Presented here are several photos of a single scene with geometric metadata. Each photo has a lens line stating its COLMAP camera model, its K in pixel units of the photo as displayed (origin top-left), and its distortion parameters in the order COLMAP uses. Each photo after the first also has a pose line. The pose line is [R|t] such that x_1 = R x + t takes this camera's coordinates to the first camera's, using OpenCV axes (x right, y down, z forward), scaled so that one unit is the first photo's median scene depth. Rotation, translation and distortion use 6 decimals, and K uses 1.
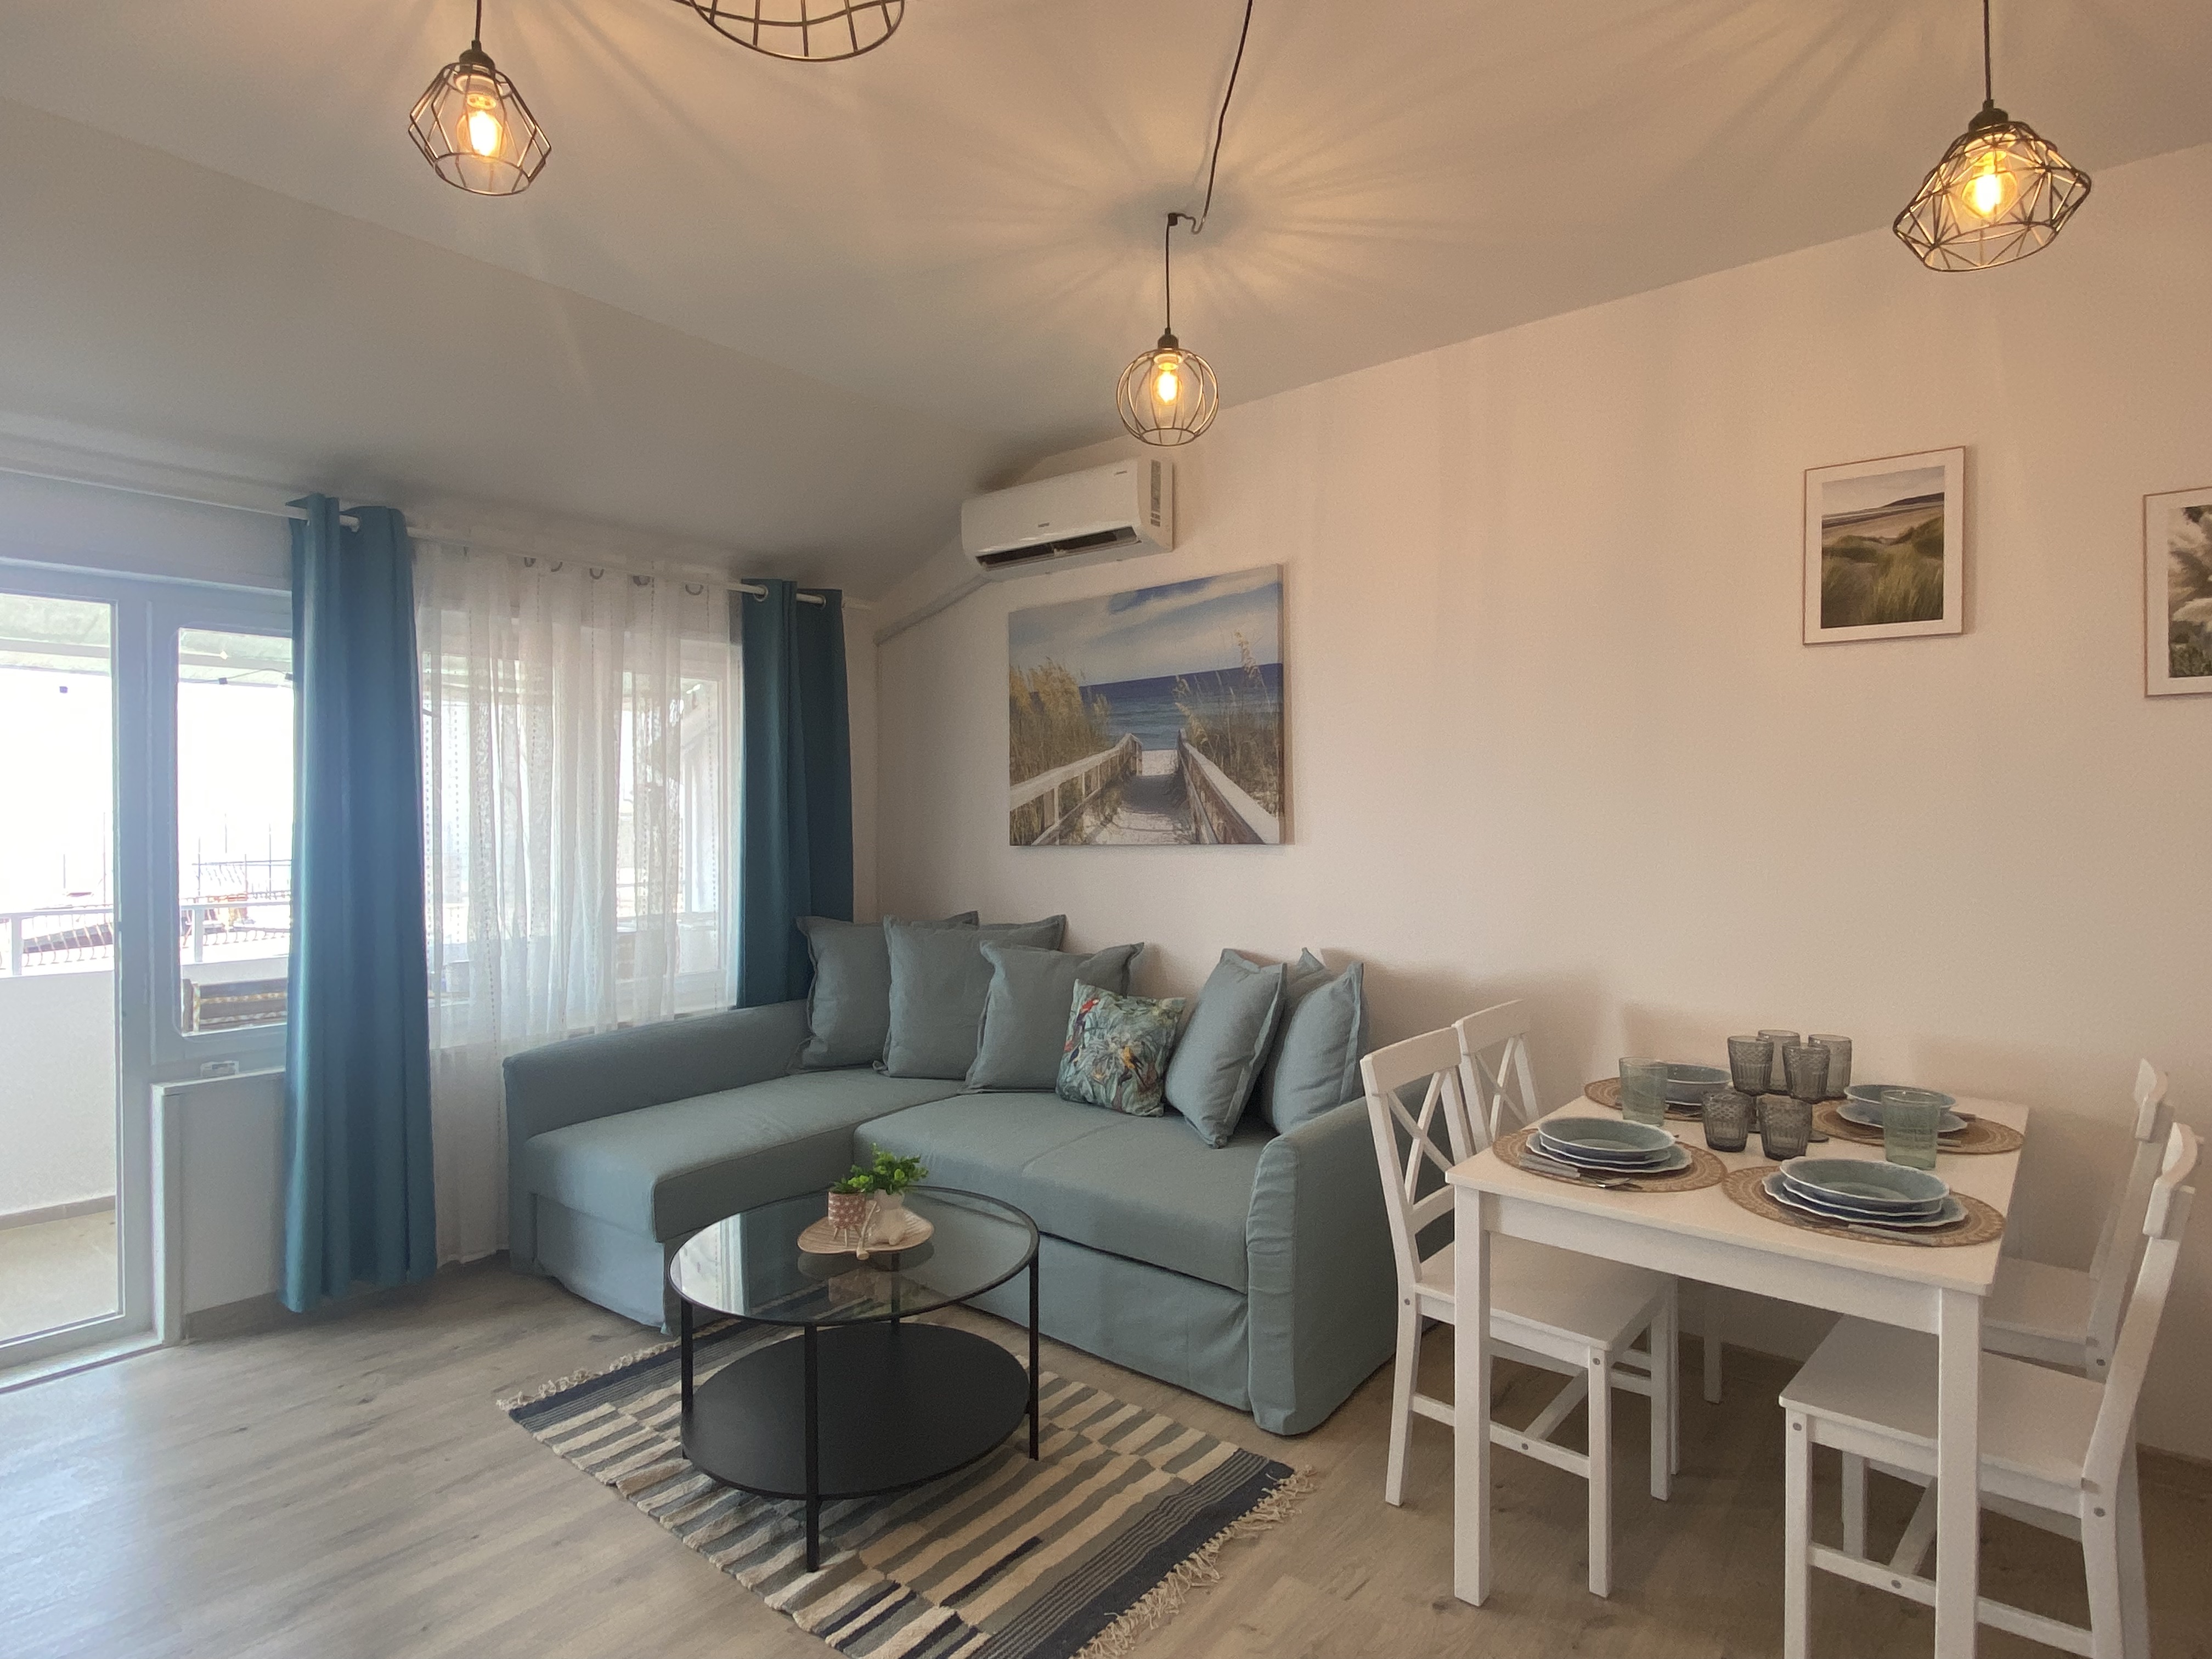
lens RADIAL K [[1183.6, 0, 1108.1], [0, 1183.6, 819.3], [0, 0, 1]] dist [0.038012, -0.036676]
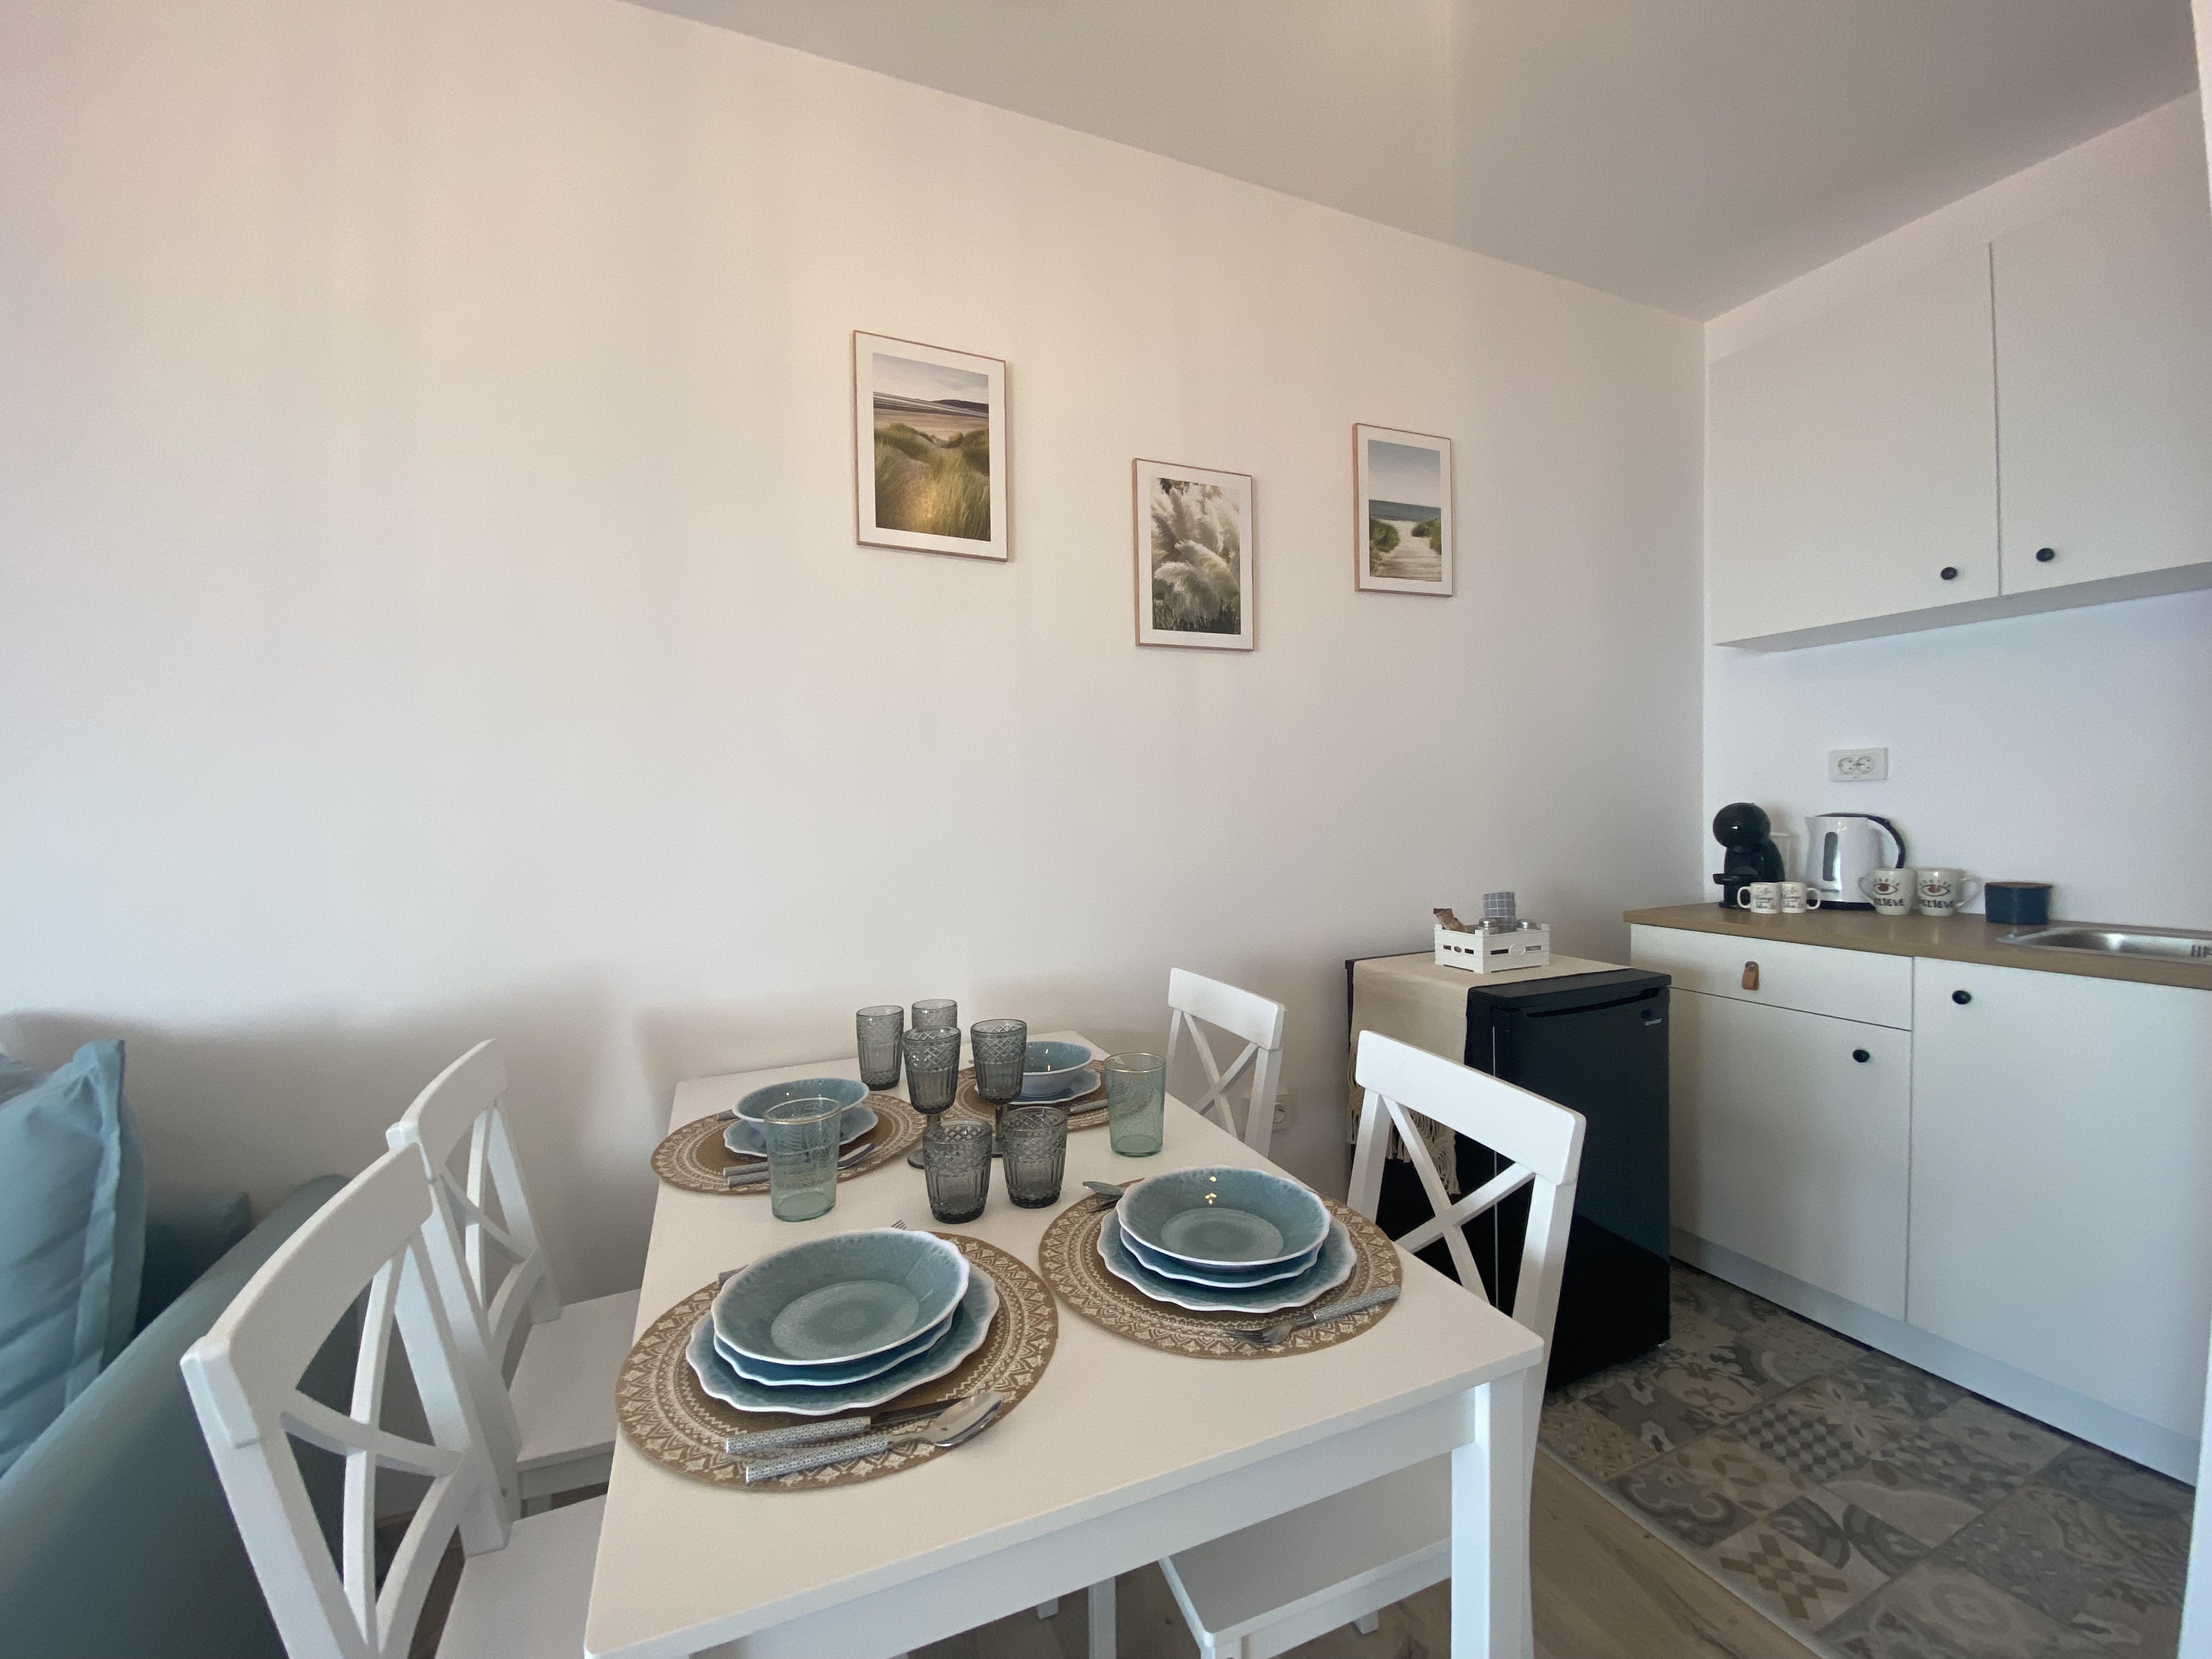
lens RADIAL K [[882.7, 0, 1101.7], [0, 882.7, 828.9], [0, 0, 1]] dist [0.041191, -0.034438]
pose [[0.457944, -0.021685, 0.888716, 0.081982], [0.023002, 0.999657, 0.012539, 0.040067], [-0.888683, 0.014700, 0.458286, 0.449931]]
